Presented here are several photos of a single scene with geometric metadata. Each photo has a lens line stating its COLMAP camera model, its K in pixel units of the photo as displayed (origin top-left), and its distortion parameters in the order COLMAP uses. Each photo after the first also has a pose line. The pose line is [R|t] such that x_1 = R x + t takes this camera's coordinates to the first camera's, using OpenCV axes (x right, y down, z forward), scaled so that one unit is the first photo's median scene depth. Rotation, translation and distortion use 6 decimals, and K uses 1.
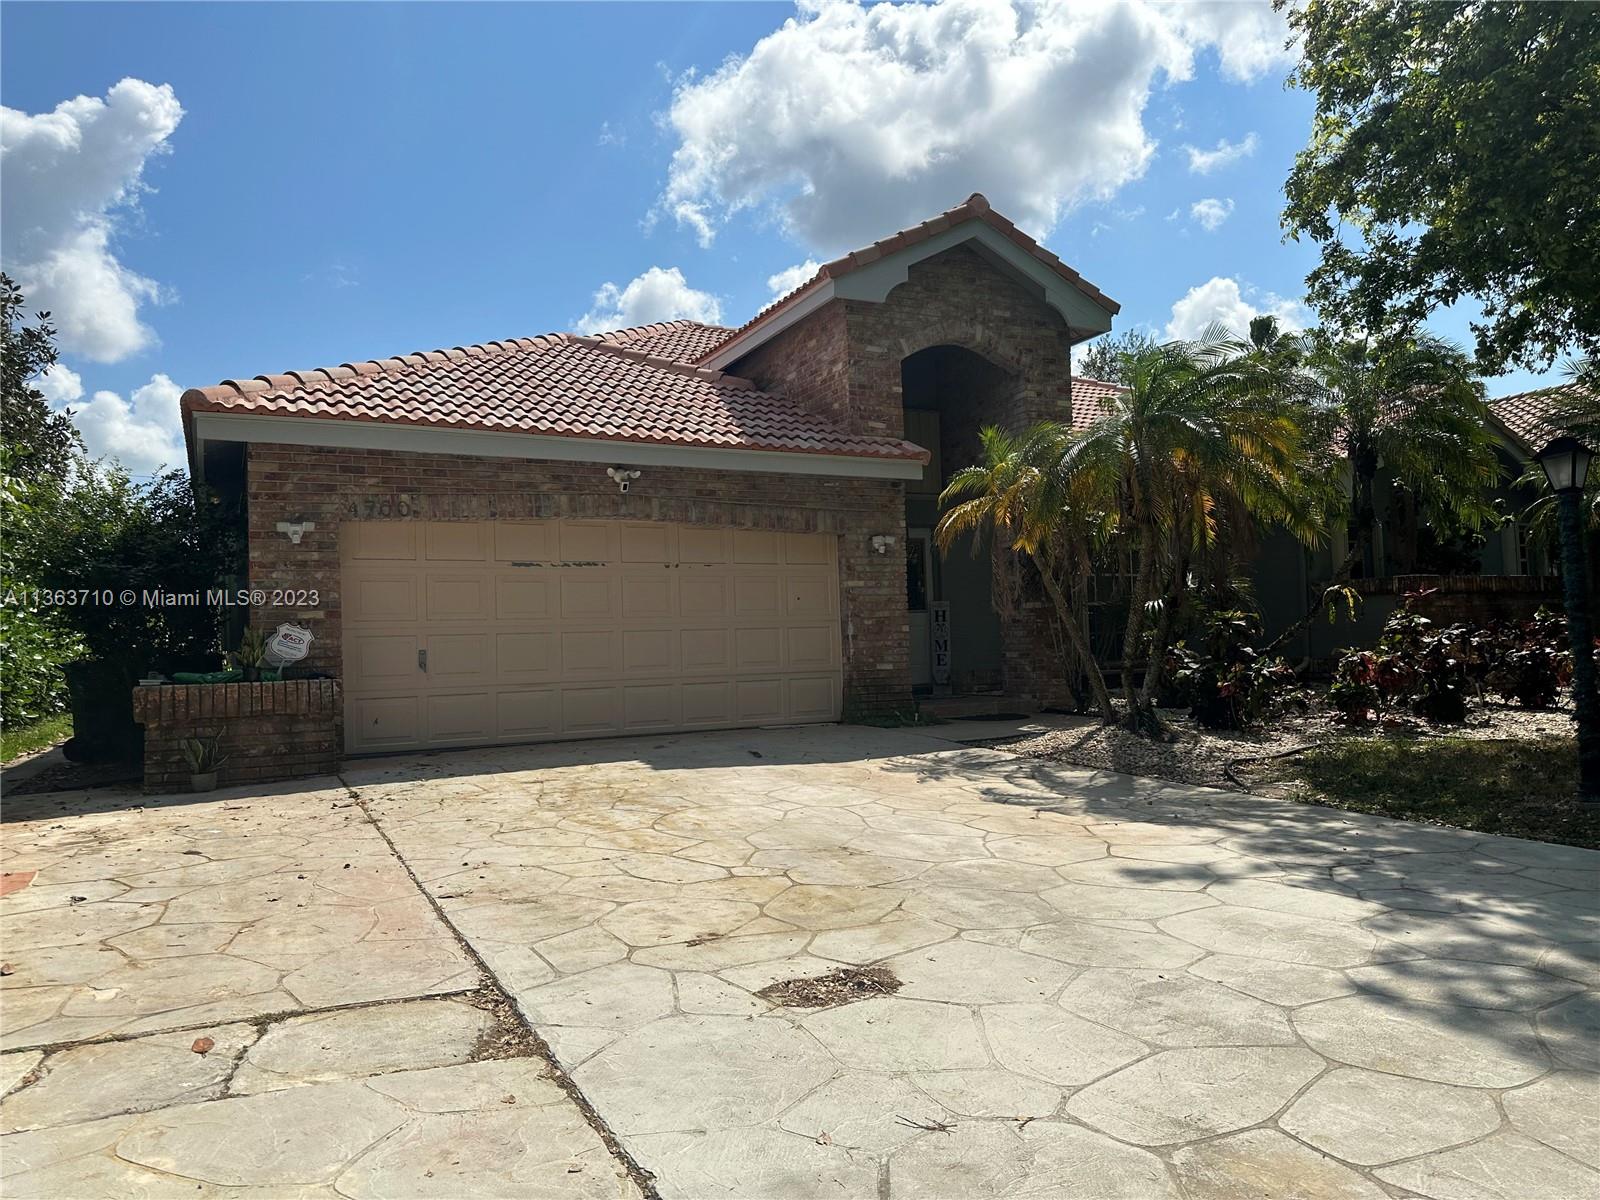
lens RADIAL K [[1158.5, 0, 802.3], [0, 1158.5, 598.4], [0, 0, 1]] dist [0.067748, -0.001977]
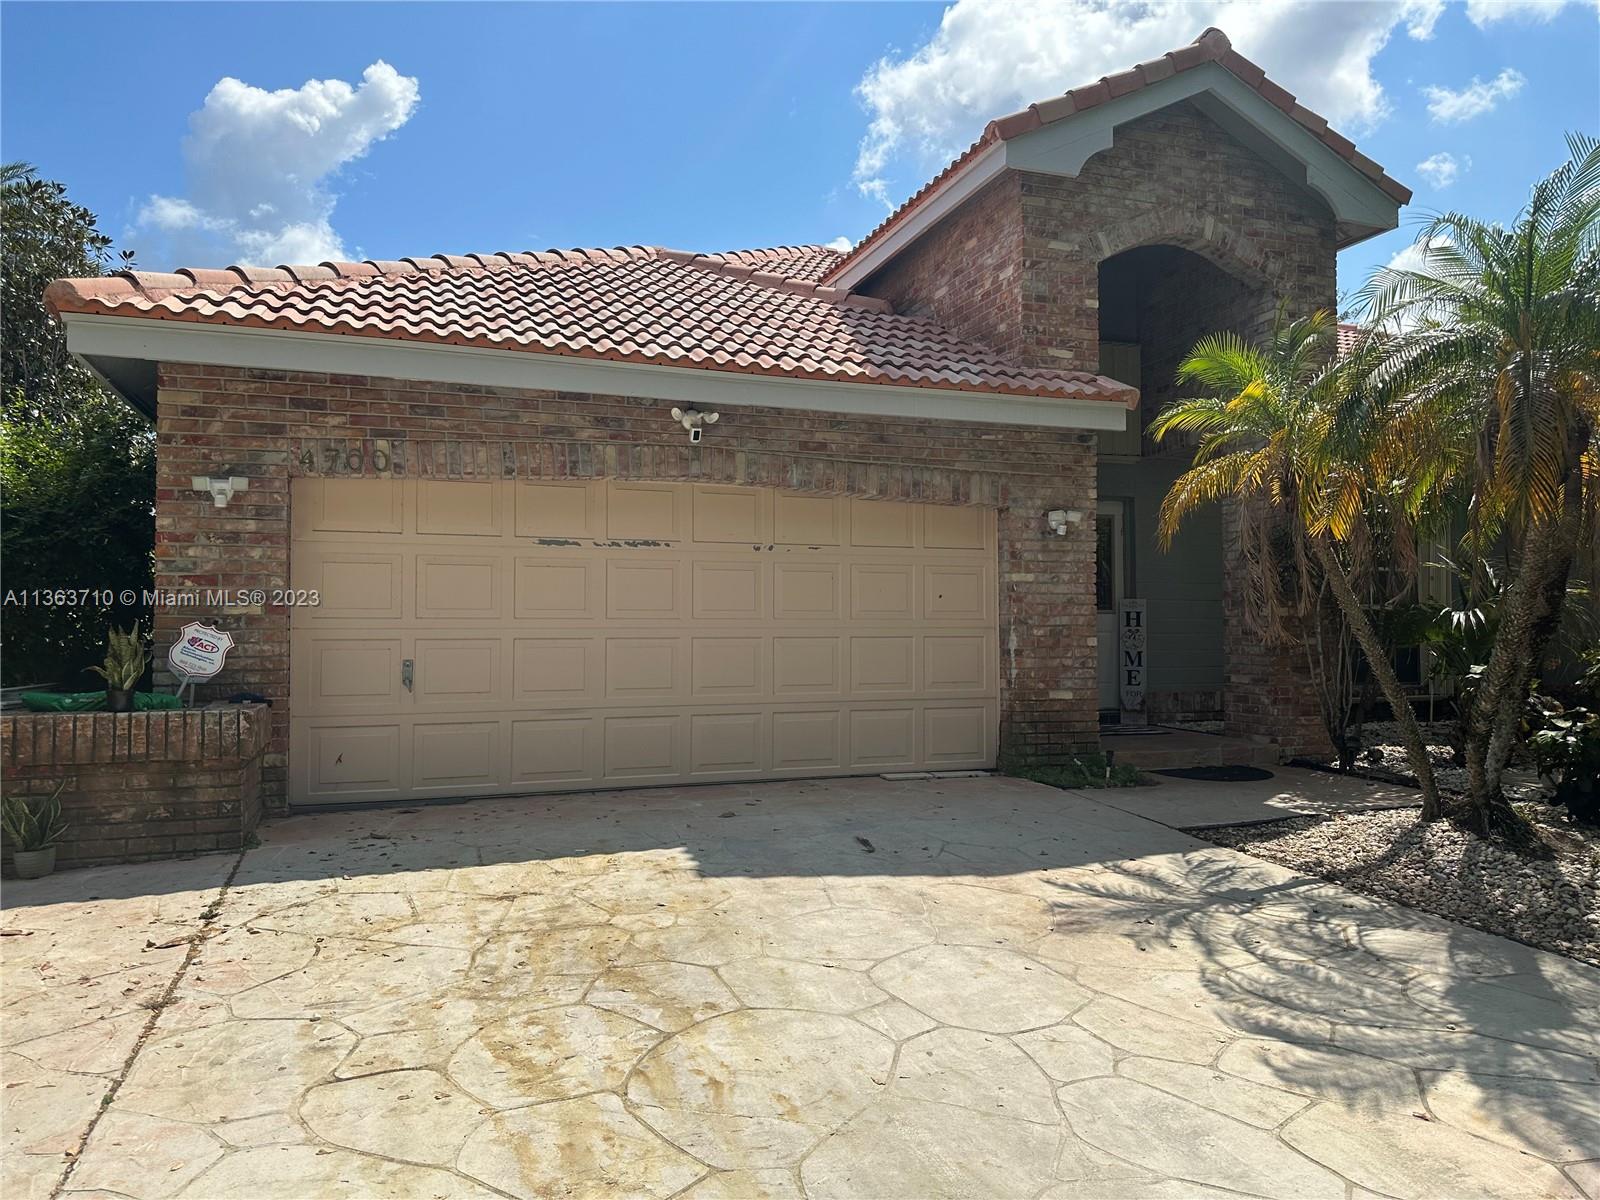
lens RADIAL K [[1124.4, 0, 792.4], [0, 1124.4, 597.9], [0, 0, 1]] dist [0.039452, -0.036507]
pose [[0.990034, 0.028650, -0.137887, 0.001780], [-0.024982, 0.999289, 0.028256, -0.016660], [0.138598, -0.024529, 0.990045, 0.305517]]
